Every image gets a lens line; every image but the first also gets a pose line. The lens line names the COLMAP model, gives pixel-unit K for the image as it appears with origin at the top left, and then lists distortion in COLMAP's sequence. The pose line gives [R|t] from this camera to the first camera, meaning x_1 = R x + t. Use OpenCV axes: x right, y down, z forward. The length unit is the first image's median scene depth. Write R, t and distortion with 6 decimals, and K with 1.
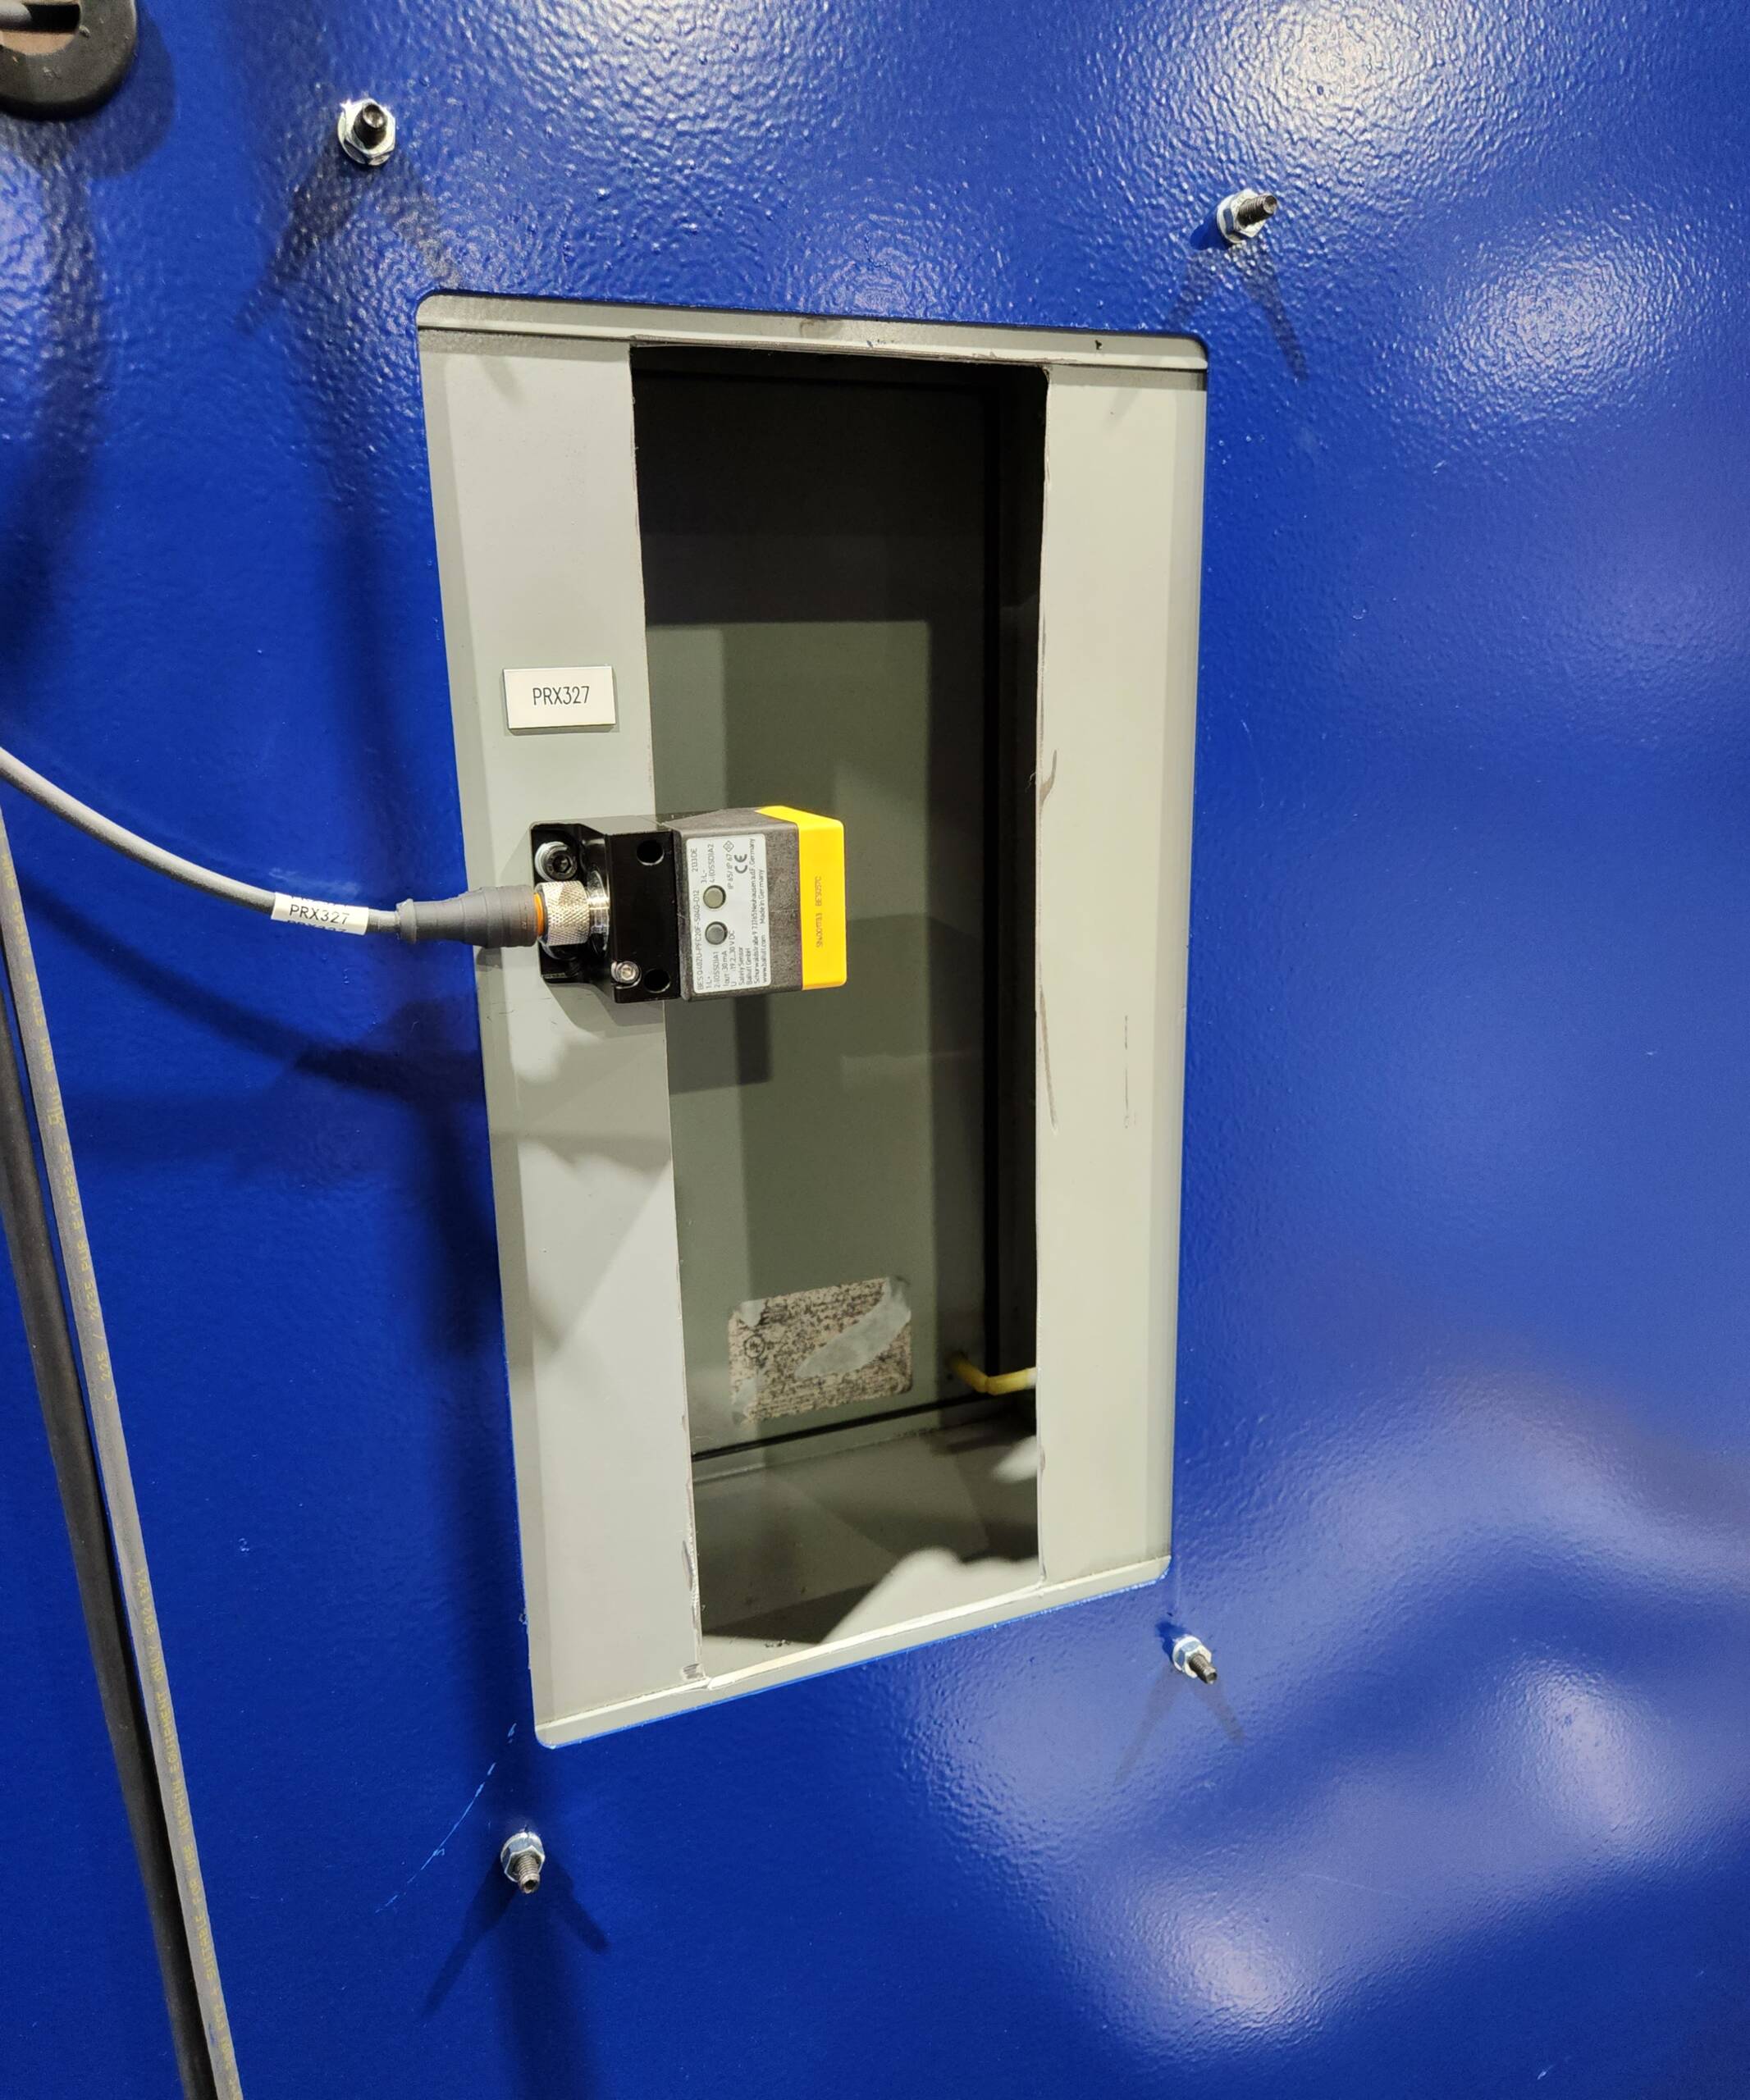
lens RADIAL K [[1550.8, 0, 871.3], [0, 1550.8, 1043.3], [0, 0, 1]] dist [0.081130, -0.071916]
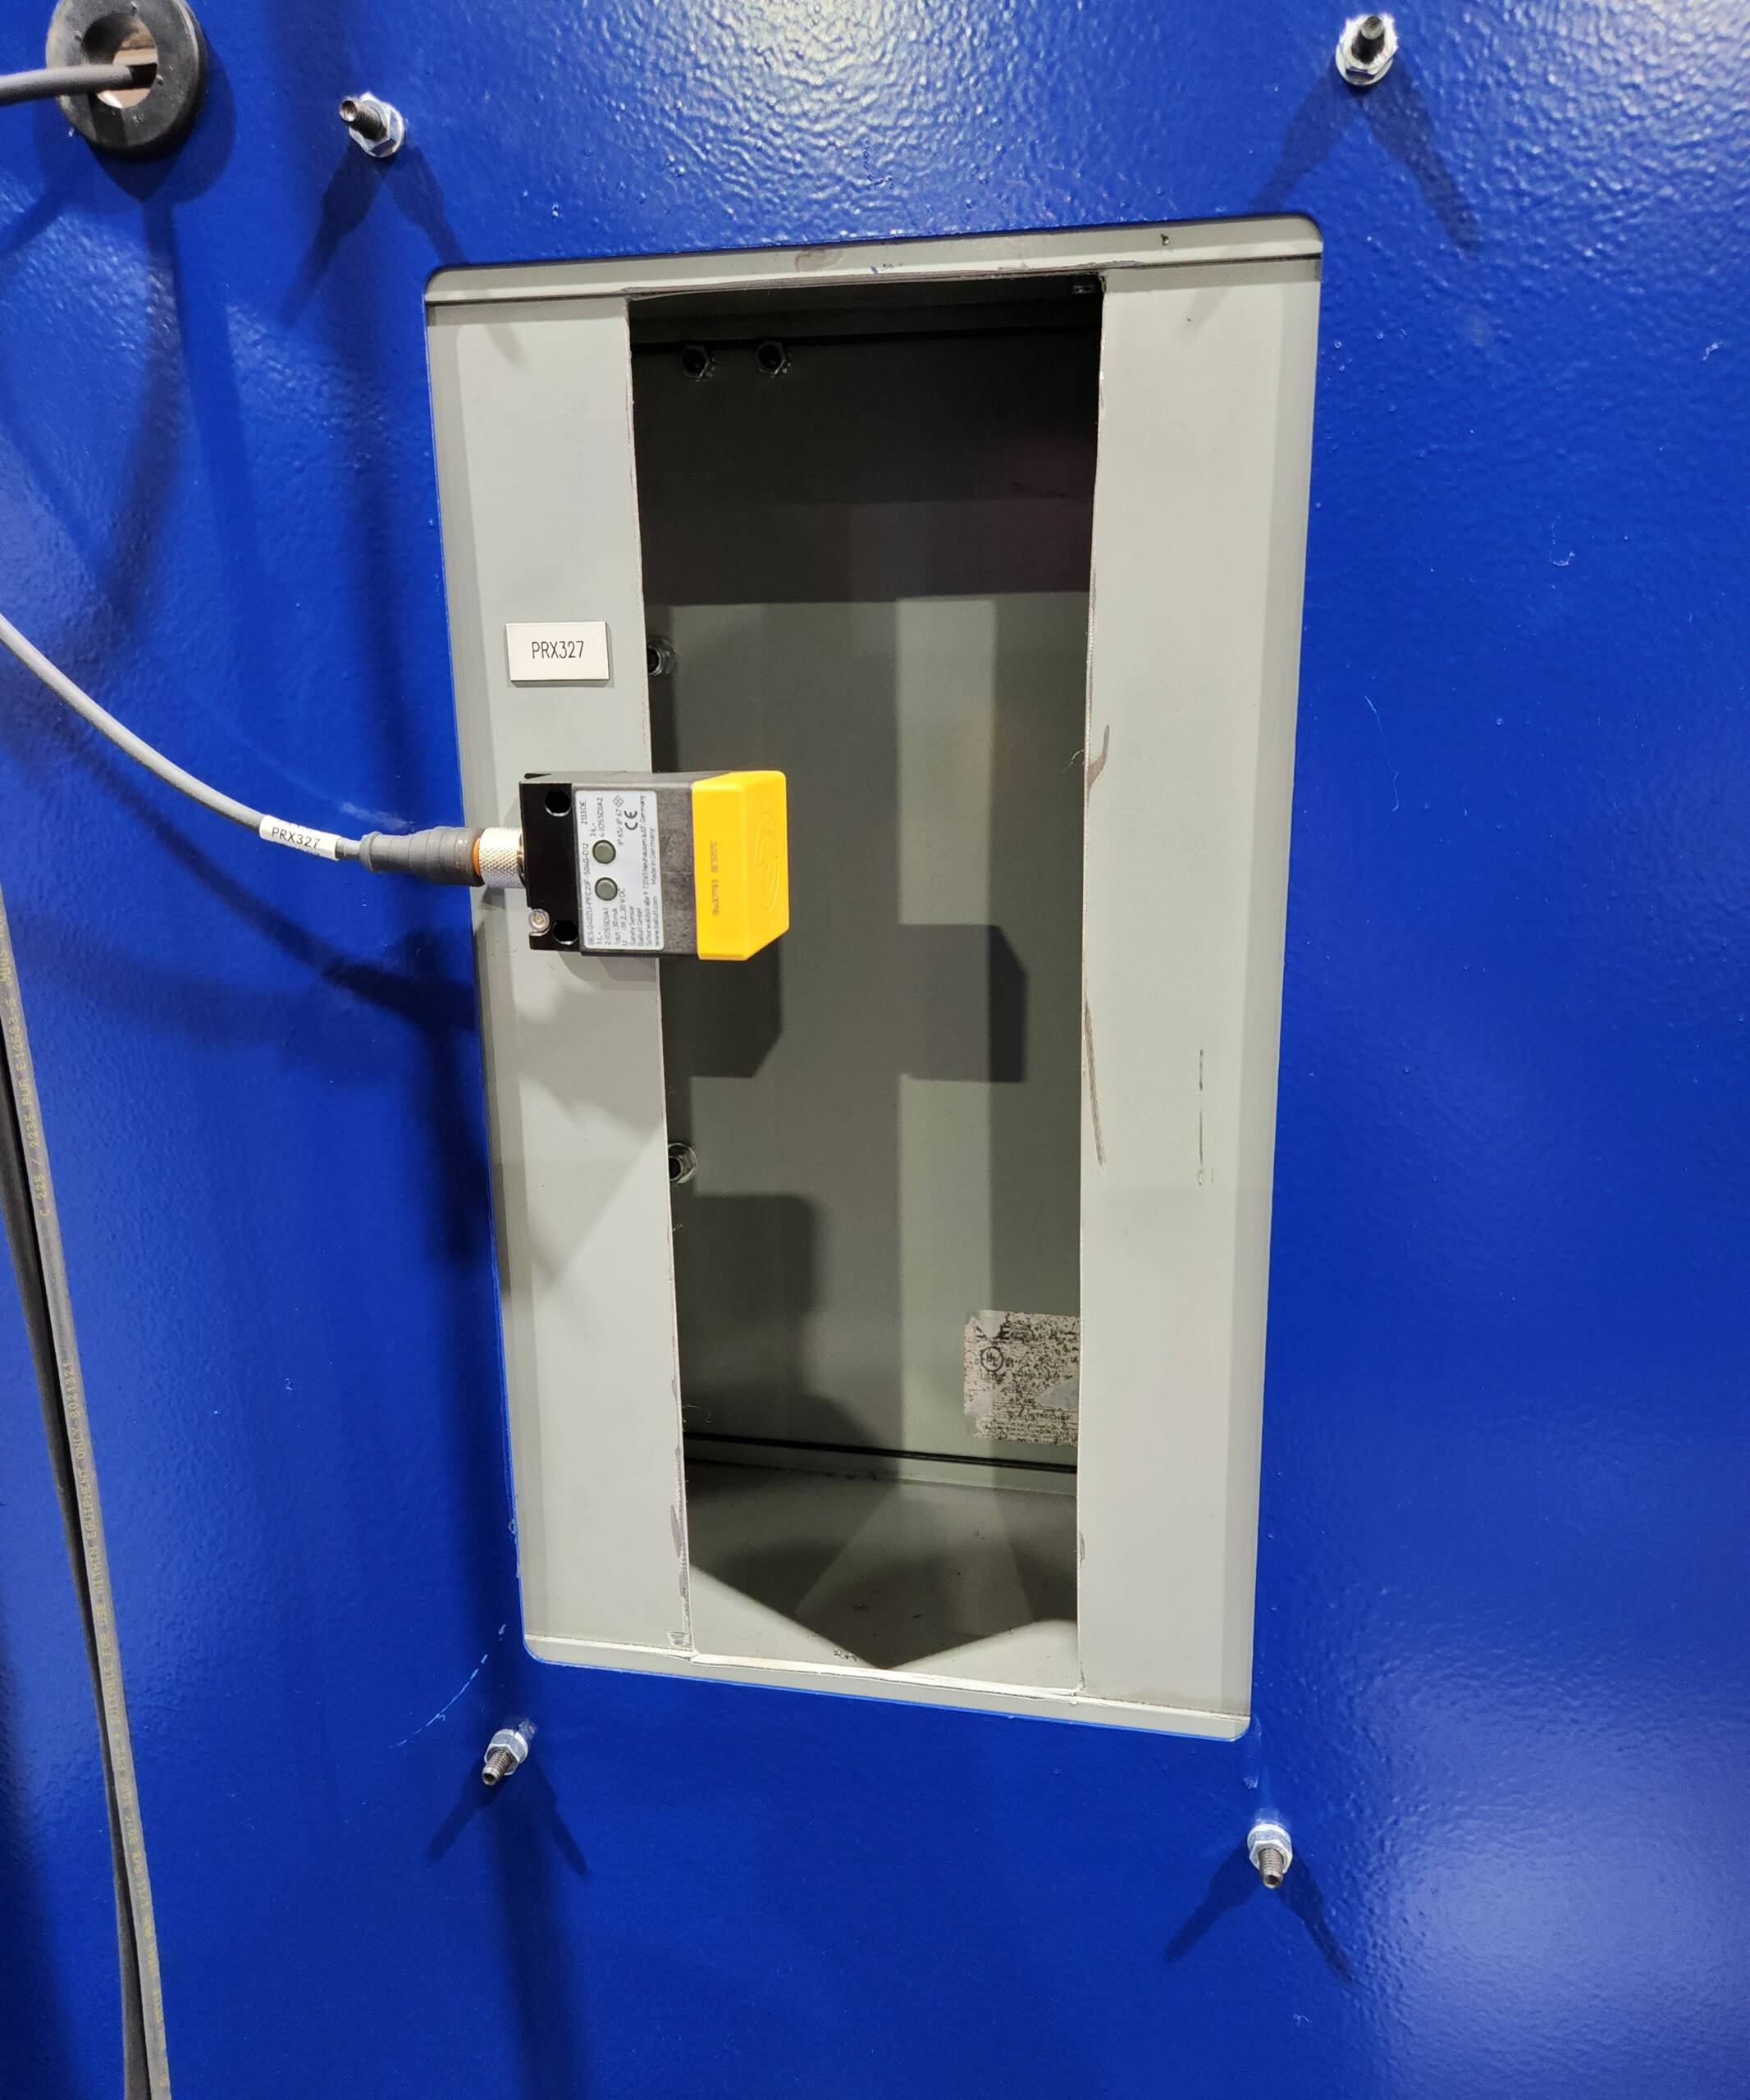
lens RADIAL K [[1550.8, 0, 937.4], [0, 1550.8, 1047.8], [0, 0, 1]] dist [0.081130, -0.071916]
pose [[0.838776, 0.138031, -0.526691, 0.577705], [-0.141145, 0.989387, 0.034511, -0.033025], [0.525864, 0.045393, 0.849356, 0.260101]]
